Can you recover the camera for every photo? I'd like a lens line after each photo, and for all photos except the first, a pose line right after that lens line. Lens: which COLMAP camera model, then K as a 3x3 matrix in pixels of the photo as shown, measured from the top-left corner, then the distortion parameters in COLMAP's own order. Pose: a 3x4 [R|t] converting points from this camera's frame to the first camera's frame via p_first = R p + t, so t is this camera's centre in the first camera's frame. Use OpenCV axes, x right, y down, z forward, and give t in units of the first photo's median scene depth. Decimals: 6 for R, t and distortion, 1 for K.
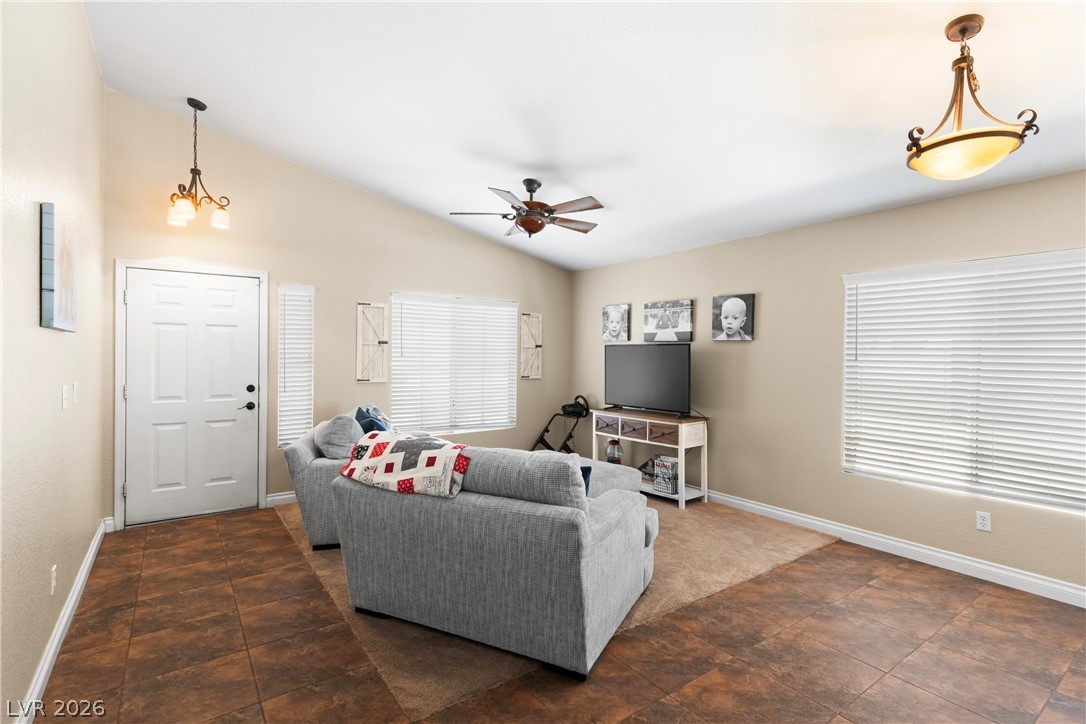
lens RADIAL K [[514.1, 0, 543.0], [0, 514.1, 362.0], [0, 0, 1]] dist [0.003294, 0.000167]
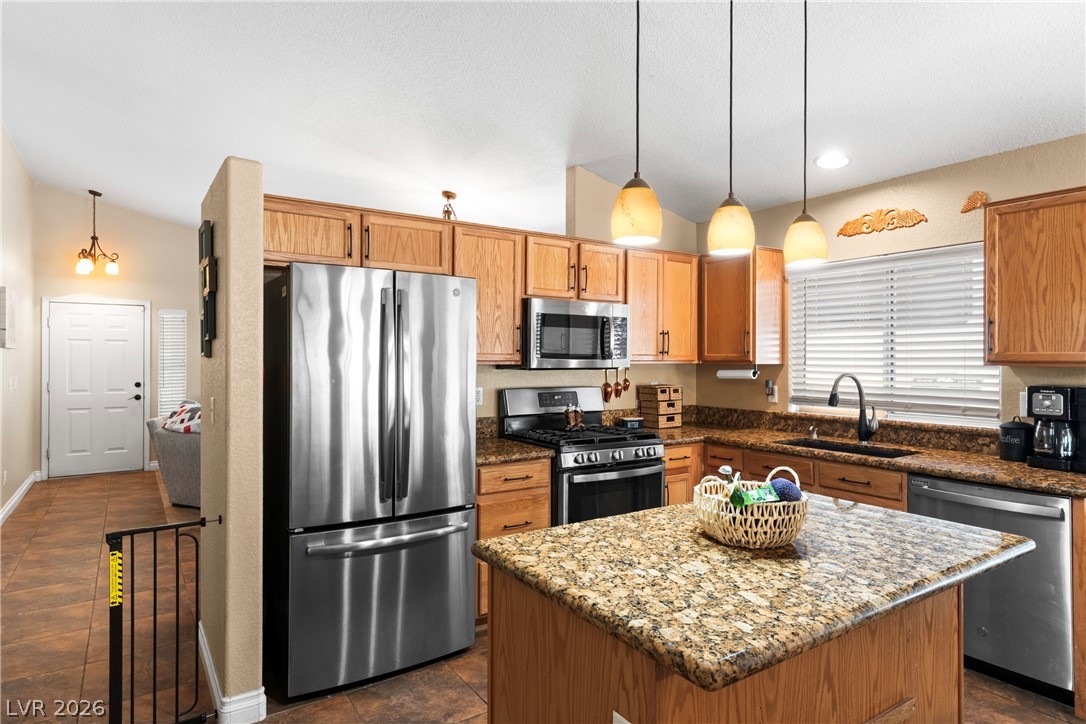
lens RADIAL K [[619.5, 0, 543.0], [0, 619.5, 362.0], [0, 0, 1]] dist [0.005216, 0.001684]
pose [[0.999473, -0.007791, -0.031506, 0.580598], [0.007491, 0.999926, -0.009626, 0.013719], [0.031579, 0.009385, 0.999457, -0.646516]]
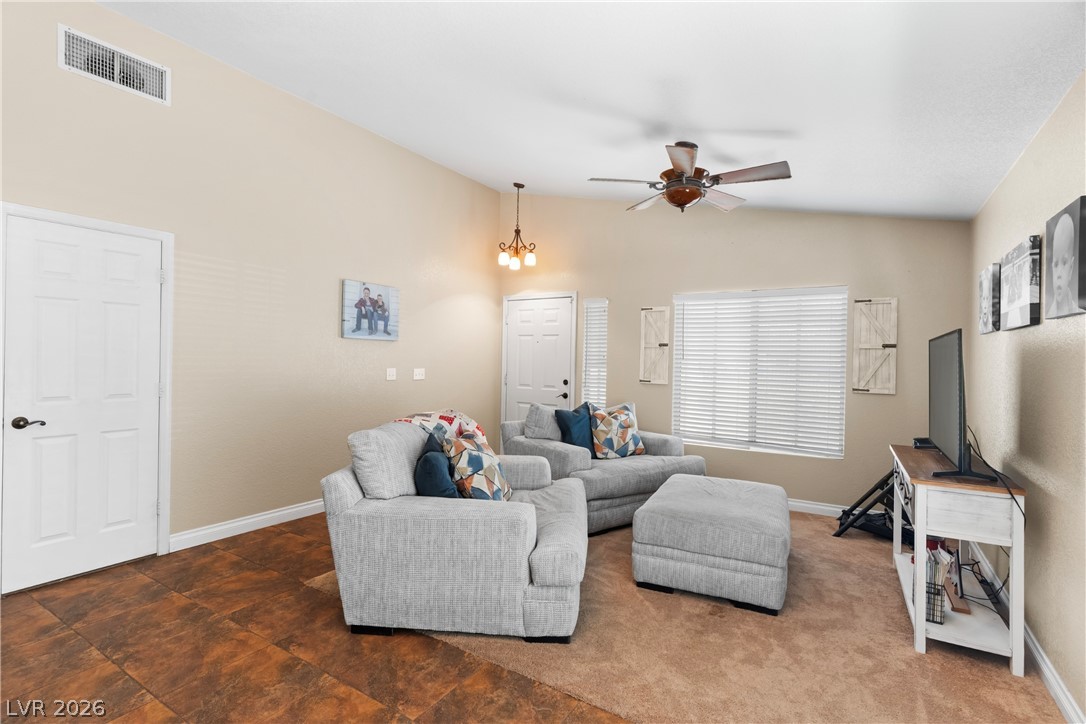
lens RADIAL K [[514.1, 0, 543.0], [0, 514.1, 362.0], [0, 0, 1]] dist [0.003294, 0.000167]
pose [[0.373532, 0.003043, -0.927612, 0.613635], [-0.028552, 0.999559, -0.008219, 0.012007], [0.927178, 0.029556, 0.373454, 0.454828]]
